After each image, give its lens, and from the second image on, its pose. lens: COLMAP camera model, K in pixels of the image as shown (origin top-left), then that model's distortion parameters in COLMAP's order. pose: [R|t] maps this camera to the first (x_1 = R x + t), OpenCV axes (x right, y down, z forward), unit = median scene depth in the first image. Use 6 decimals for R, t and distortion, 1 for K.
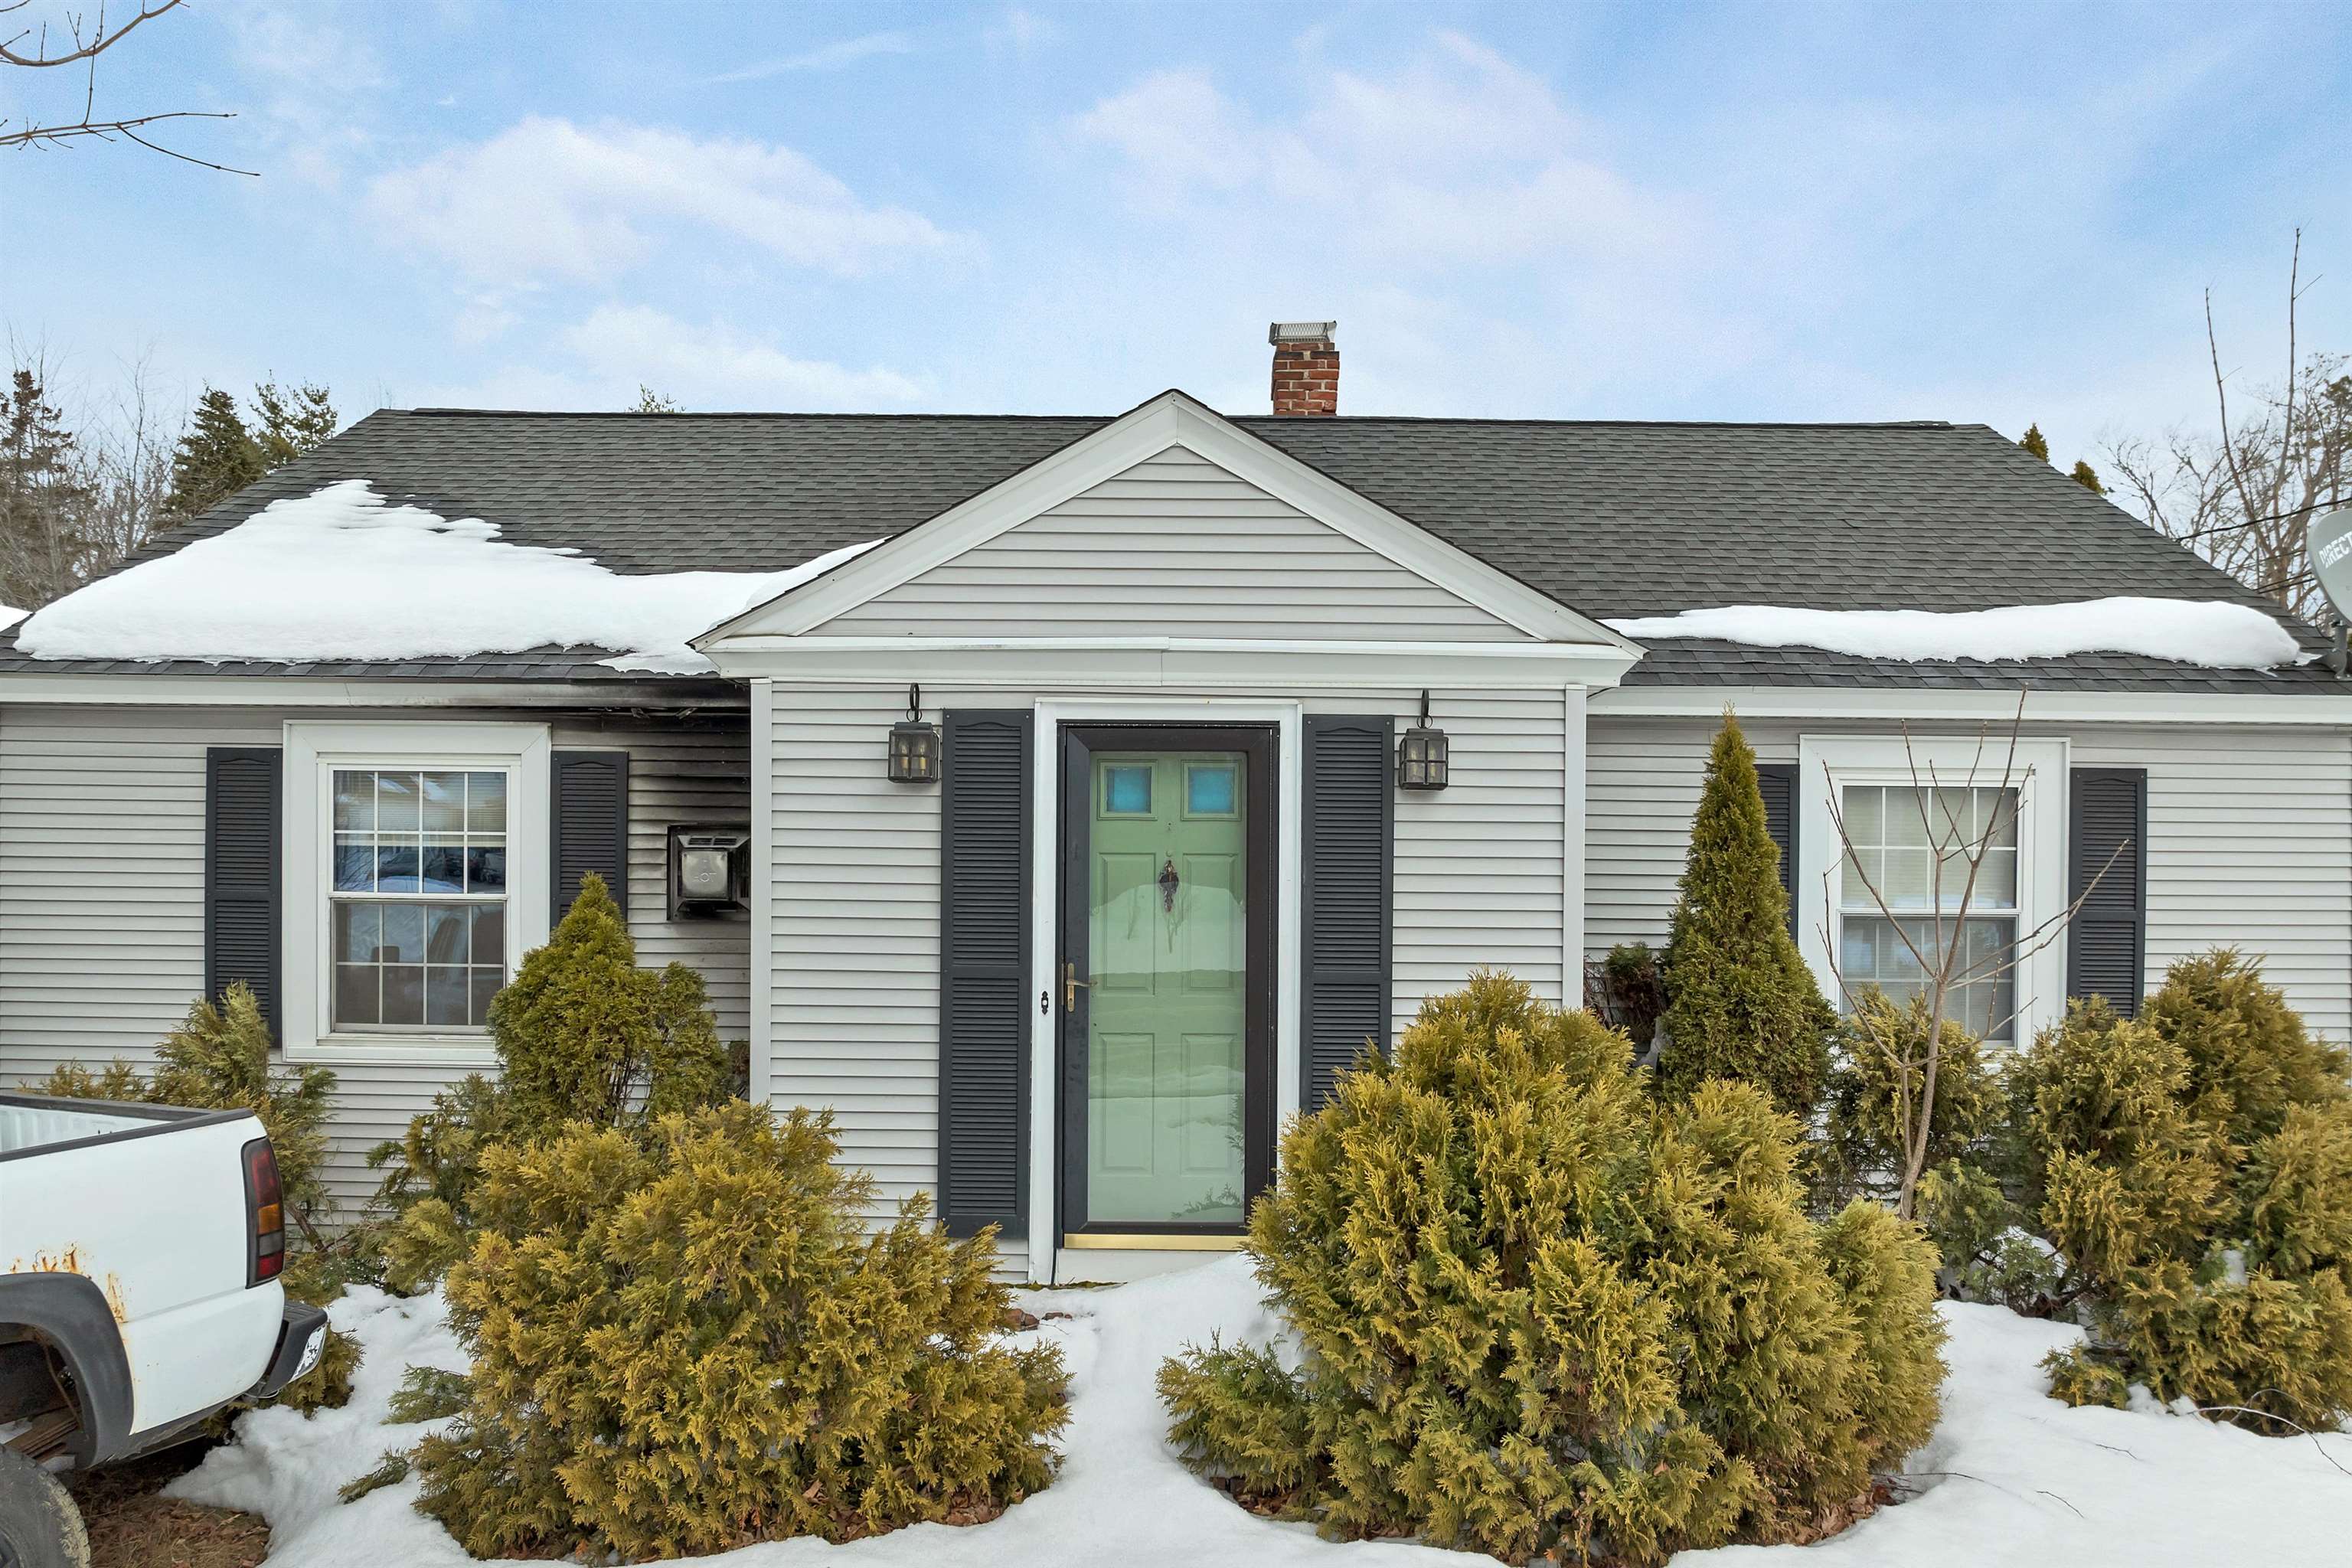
lens RADIAL K [[1692.5, 0, 1186.2], [0, 1692.5, 887.1], [0, 0, 1]] dist [-0.022013, -0.027657]
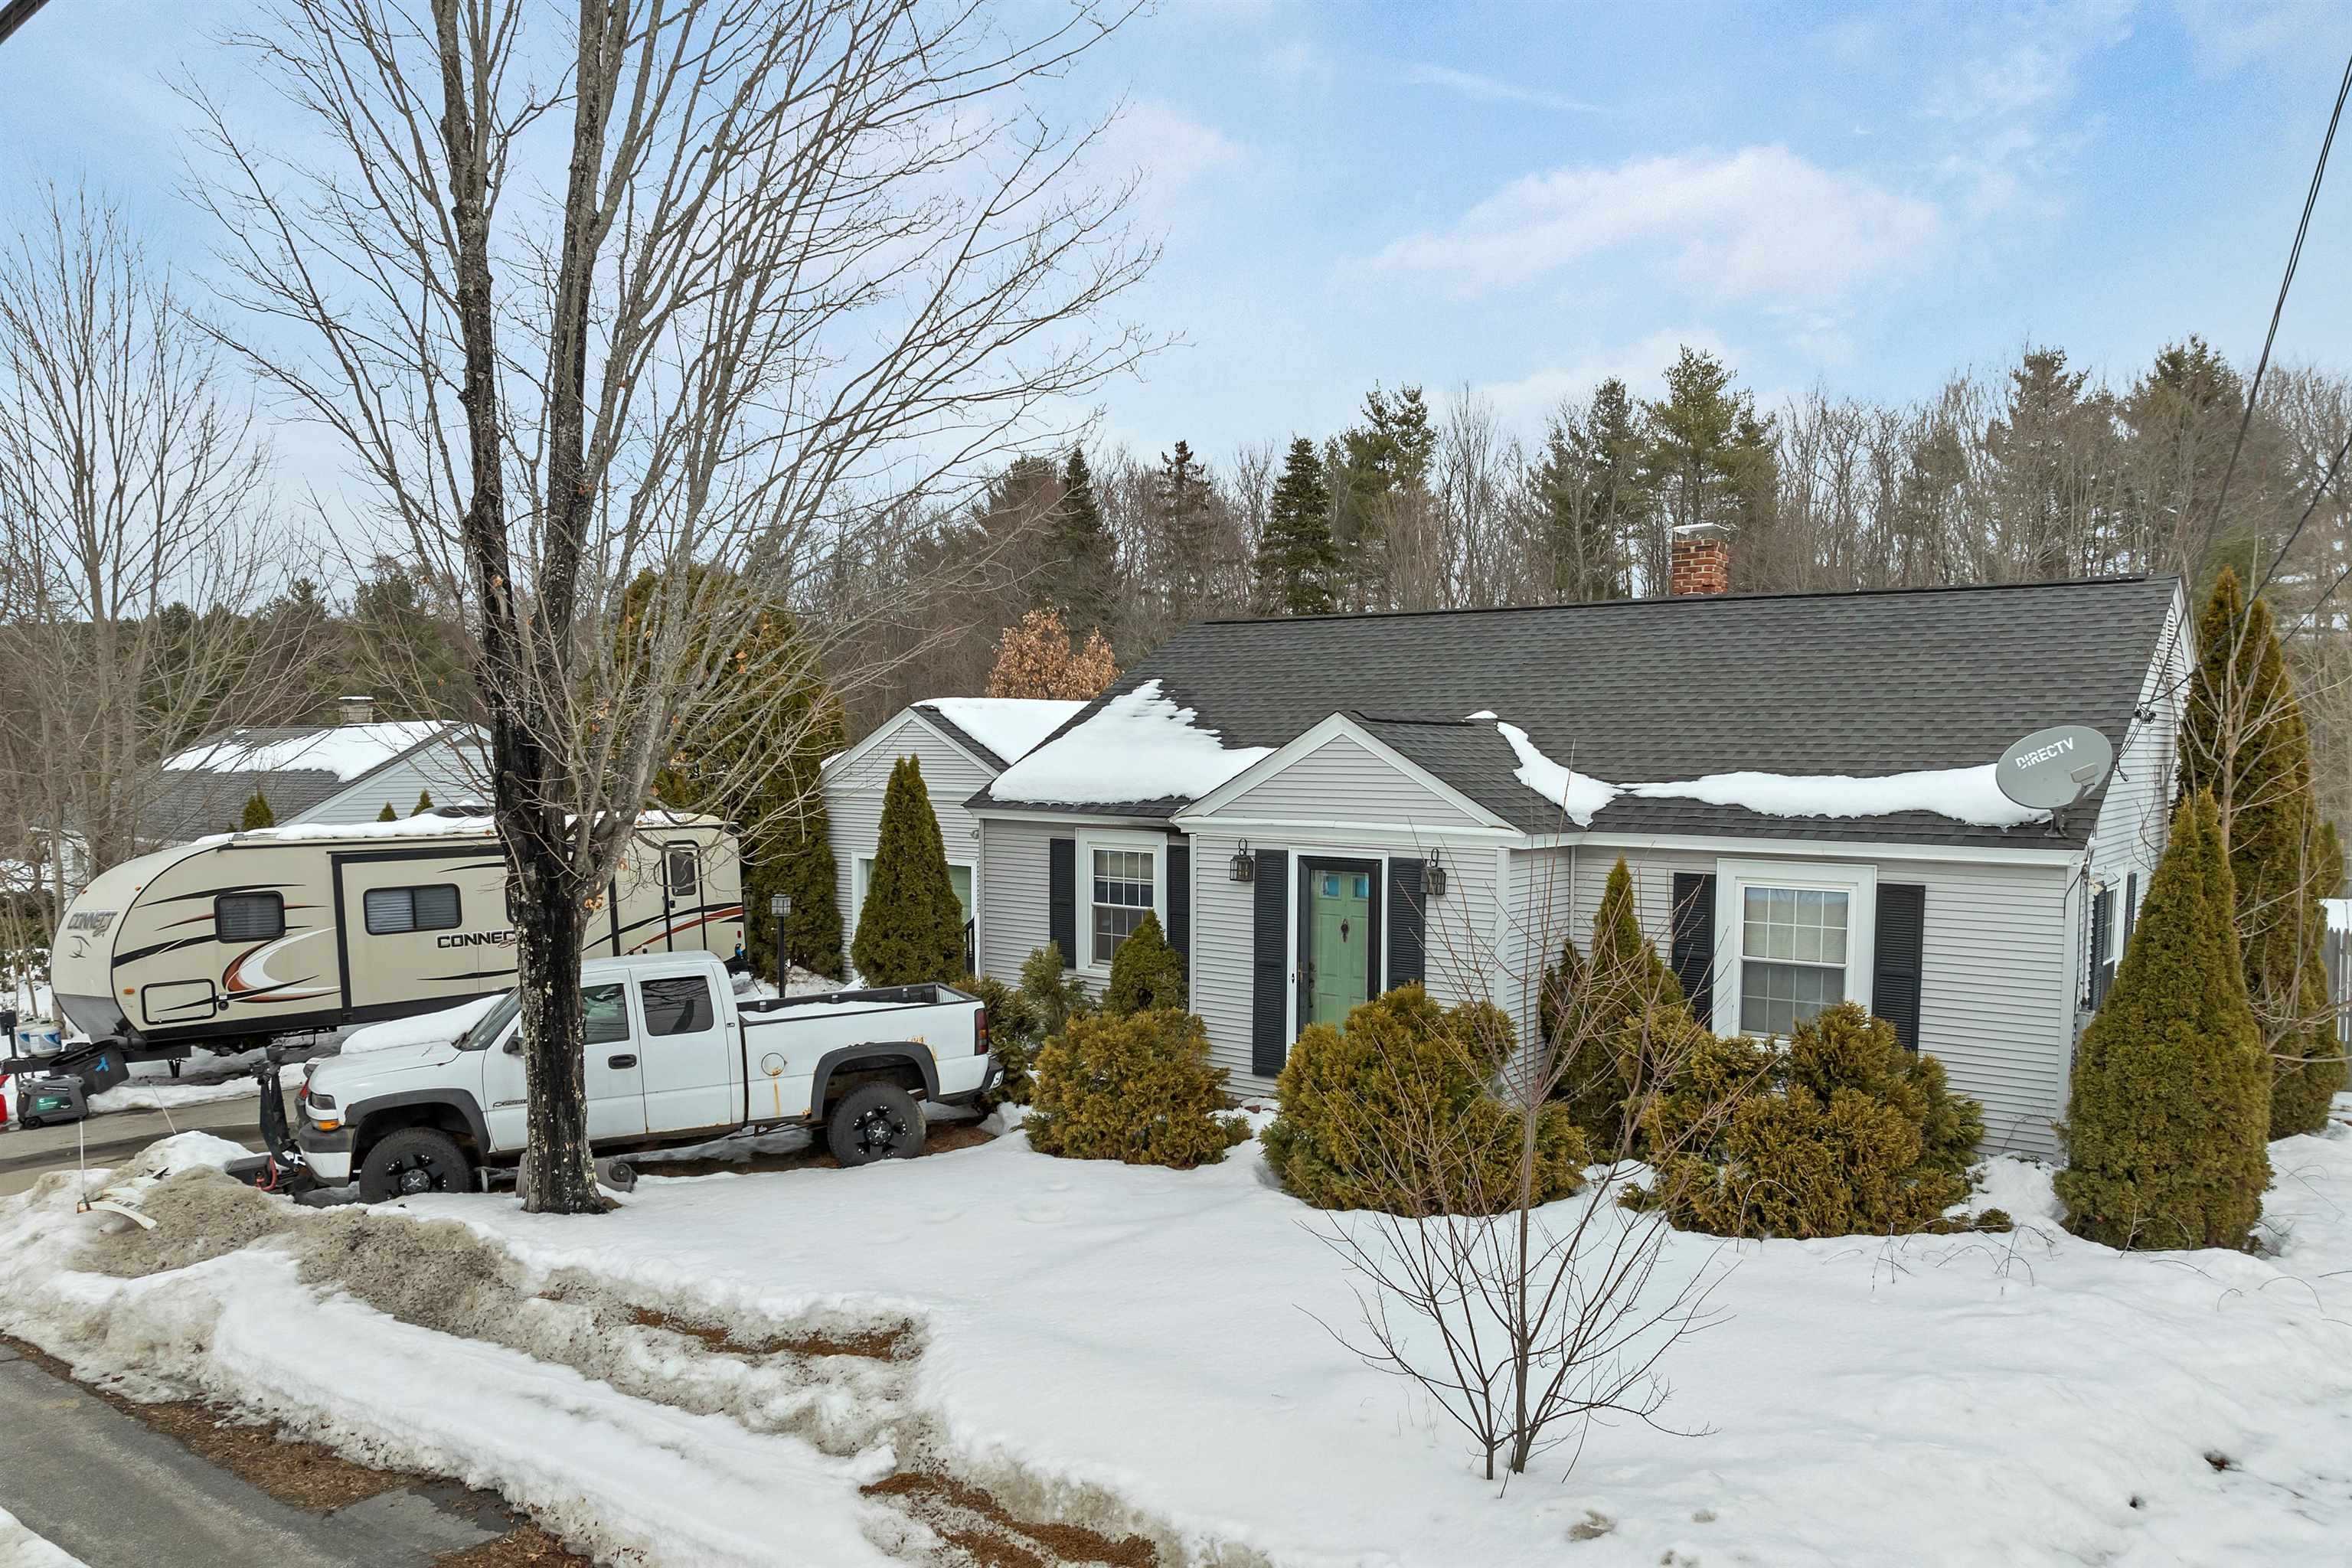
lens RADIAL K [[1692.5, 0, 1186.2], [0, 1692.5, 887.1], [0, 0, 1]] dist [-0.022013, -0.027657]
pose [[0.790229, 0.046905, -0.611014, 1.017087], [-0.005712, 0.997587, 0.069194, -0.180546], [0.612785, -0.051189, 0.788590, -0.755295]]
